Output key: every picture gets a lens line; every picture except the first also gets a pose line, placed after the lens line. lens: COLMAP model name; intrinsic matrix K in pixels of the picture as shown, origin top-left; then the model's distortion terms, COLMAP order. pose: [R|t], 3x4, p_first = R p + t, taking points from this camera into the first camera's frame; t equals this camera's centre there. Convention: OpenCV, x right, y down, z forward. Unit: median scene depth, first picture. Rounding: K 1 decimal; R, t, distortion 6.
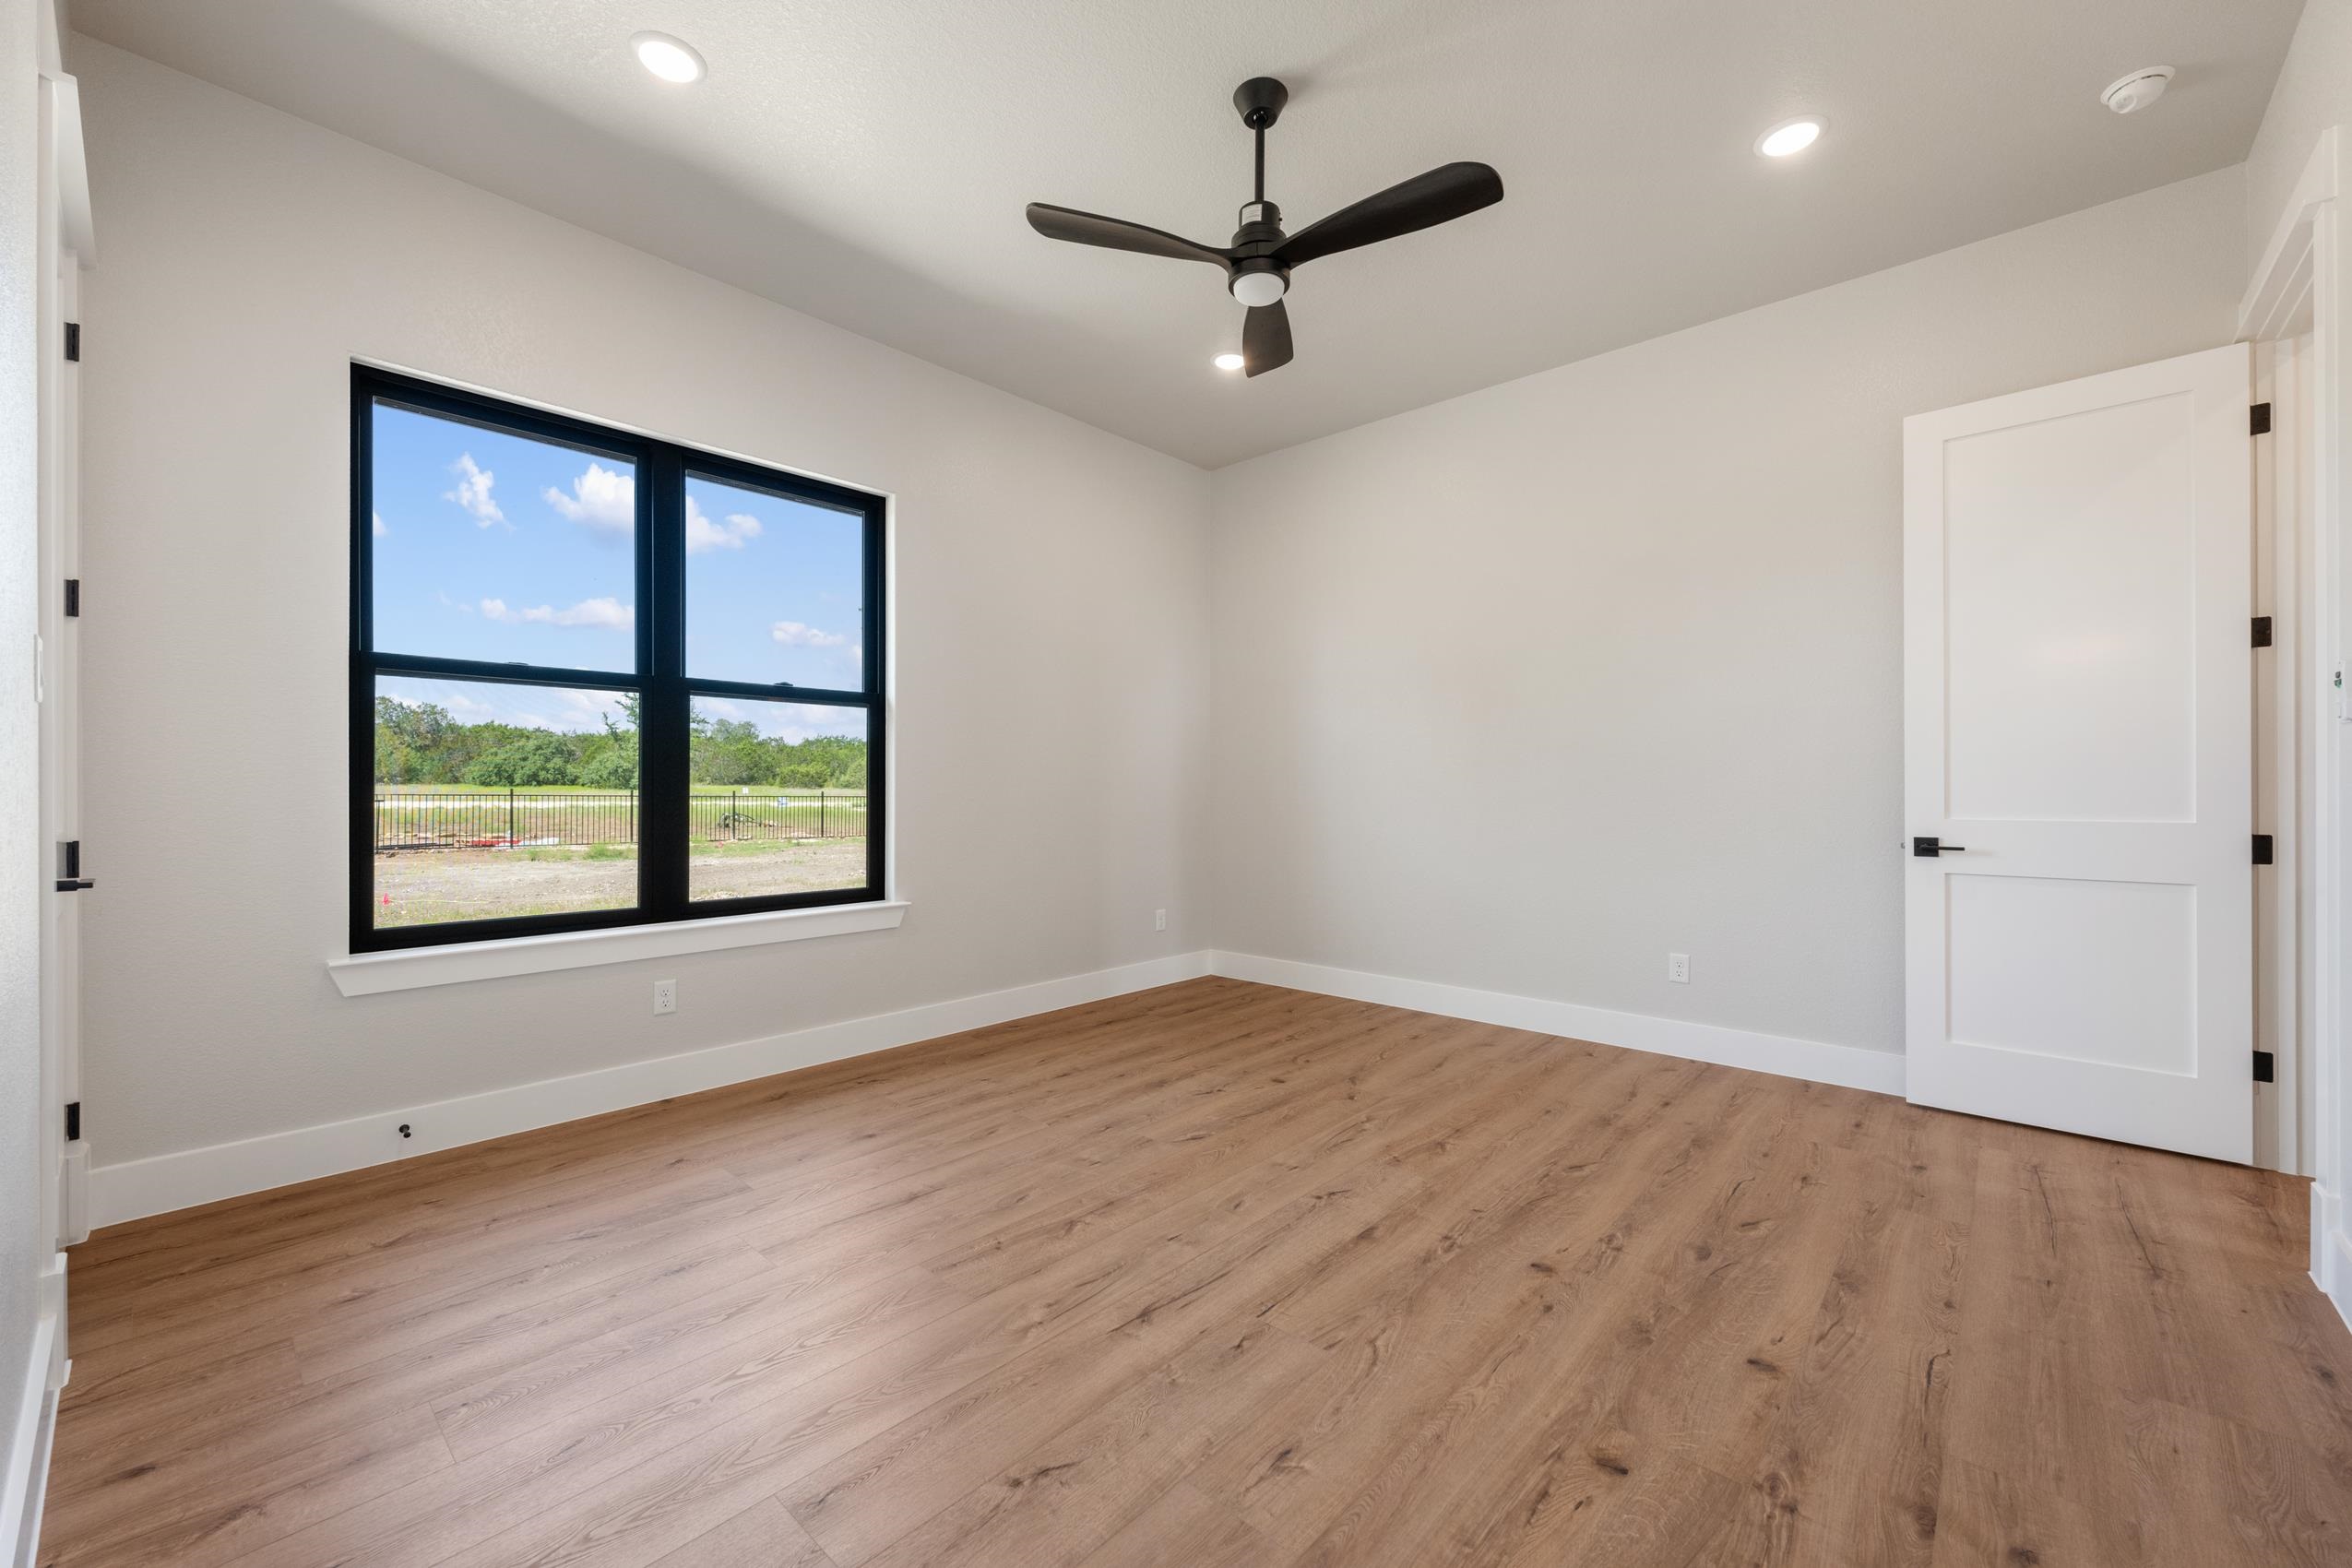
lens RADIAL K [[928.9, 0, 1172.0], [0, 928.9, 795.8], [0, 0, 1]] dist [-0.000792, -0.000114]
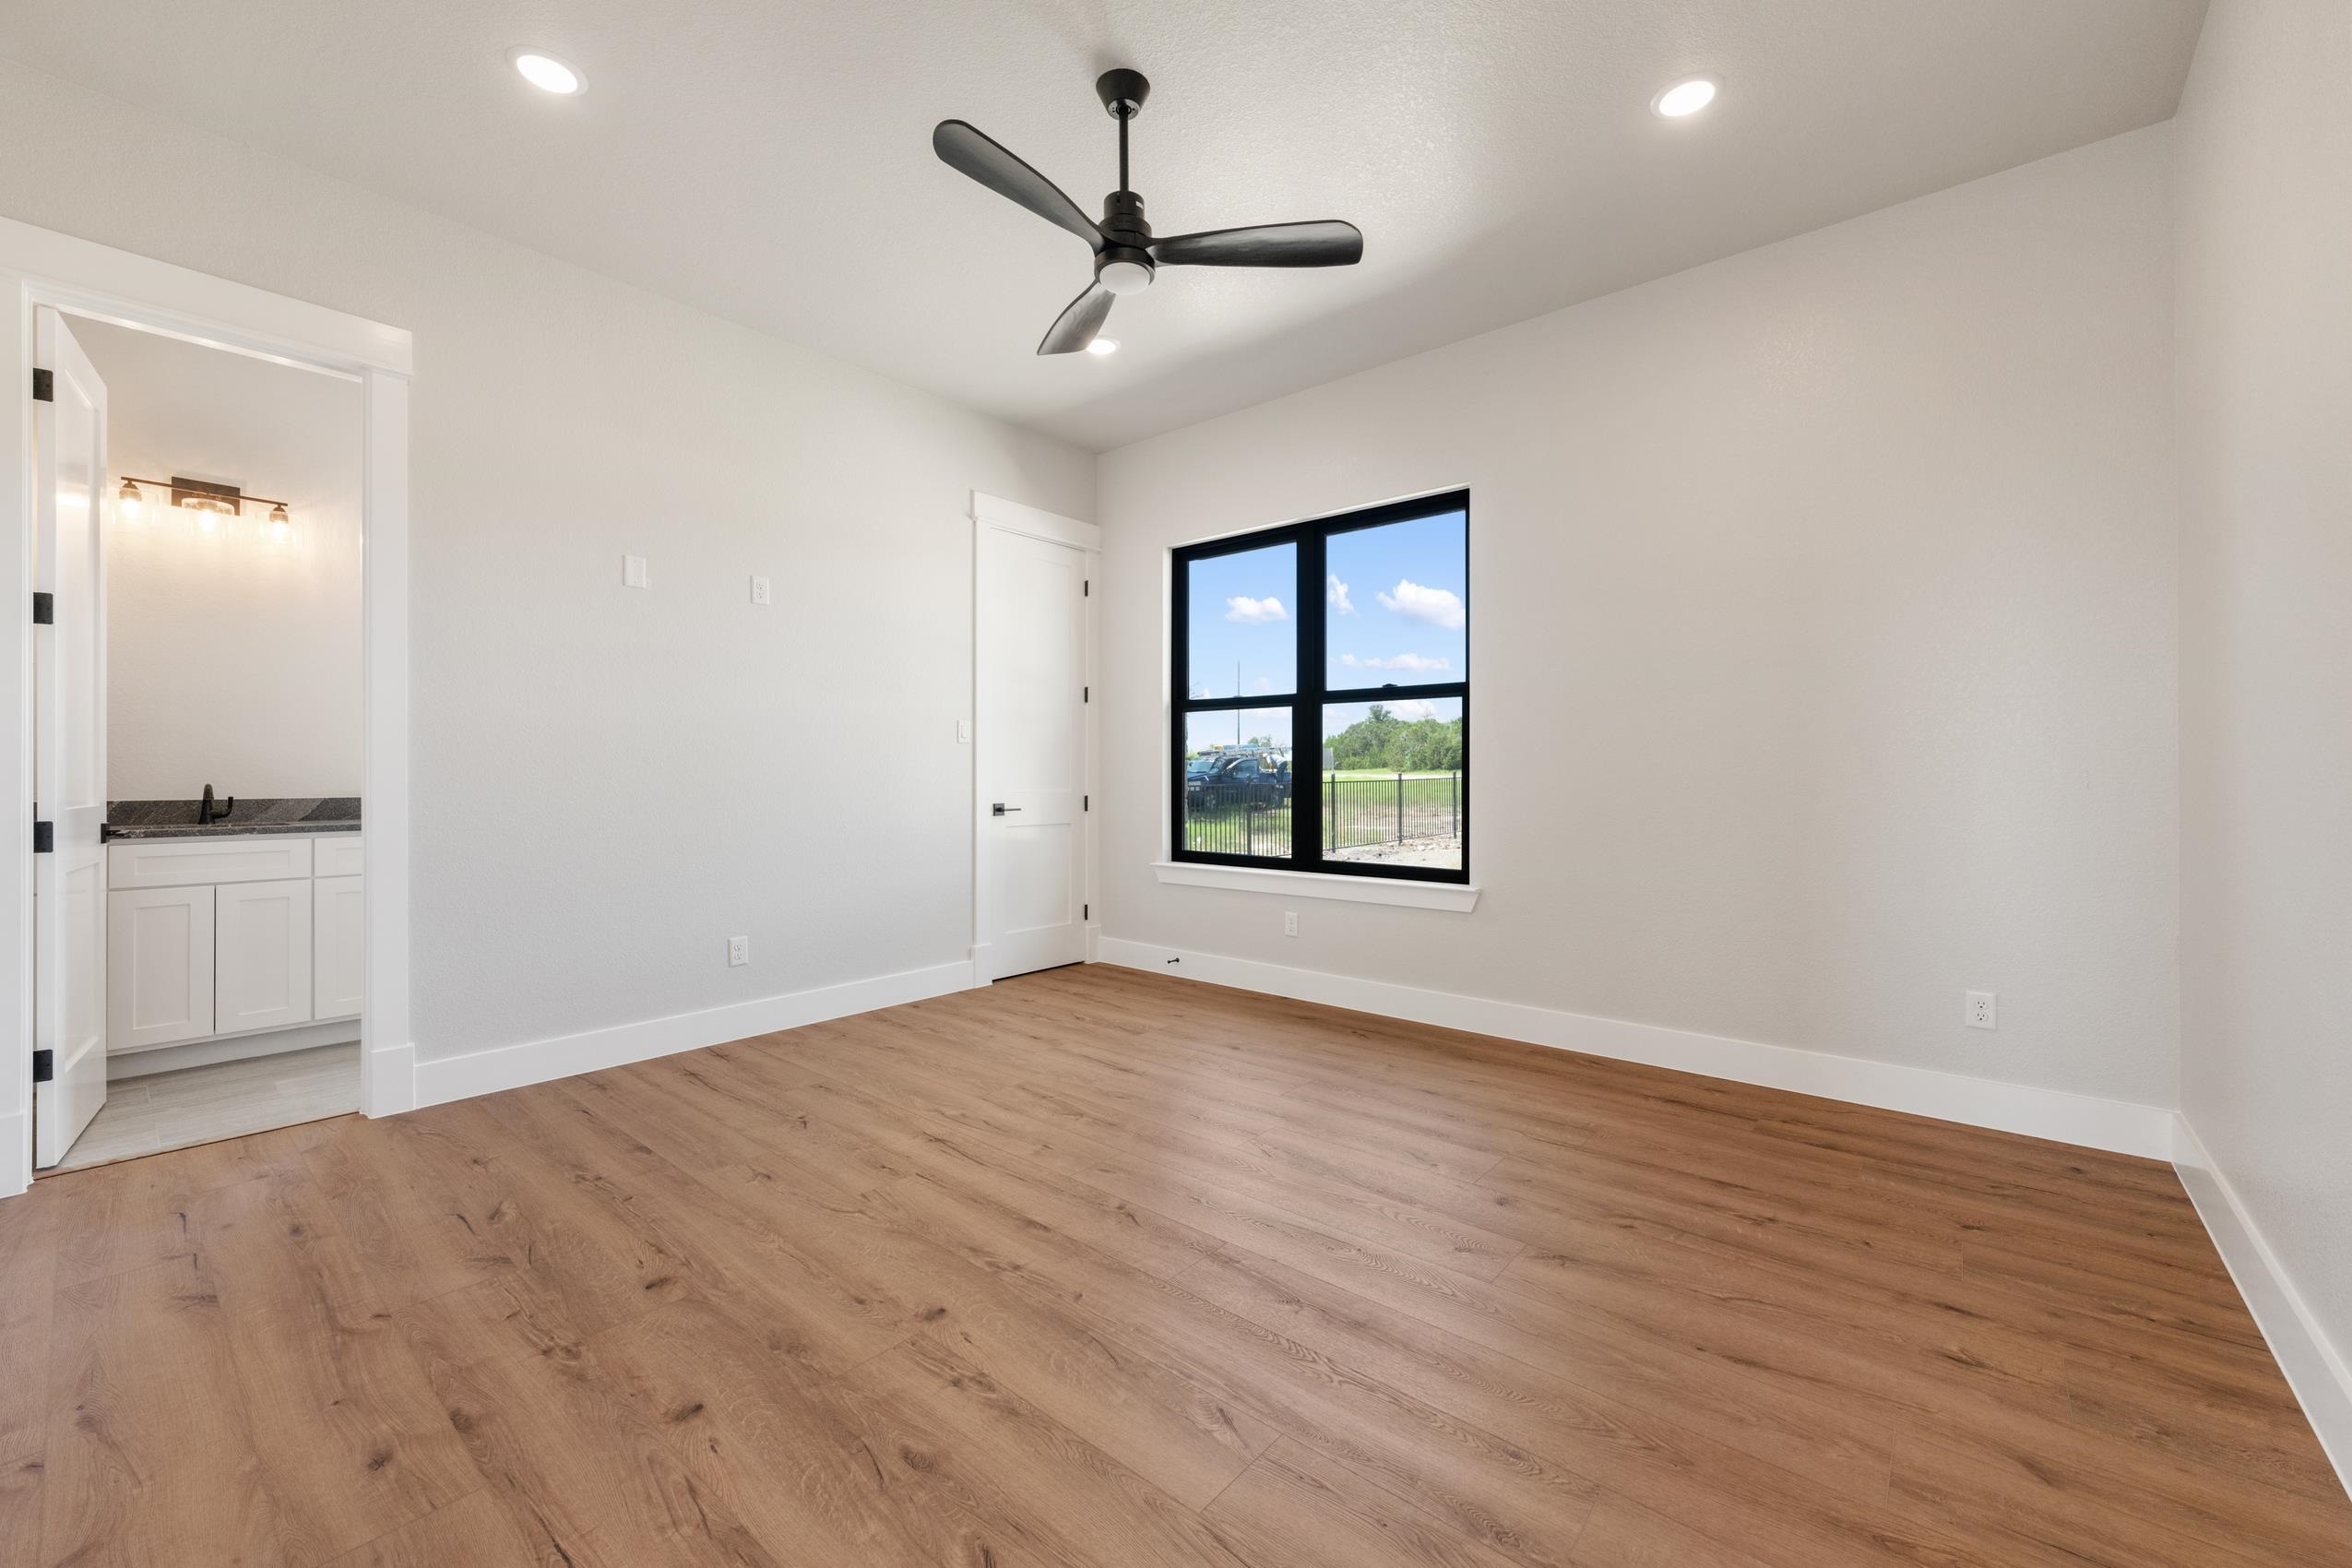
lens RADIAL K [[925.7, 0, 1176.0], [0, 925.7, 784.0], [0, 0, 1]] dist [-0.001408, -0.000150]
pose [[0.037493, 0.010652, -0.999240, 1.112684], [-0.009782, 0.999899, 0.010292, -0.008826], [0.999249, 0.009389, 0.037594, 1.031997]]
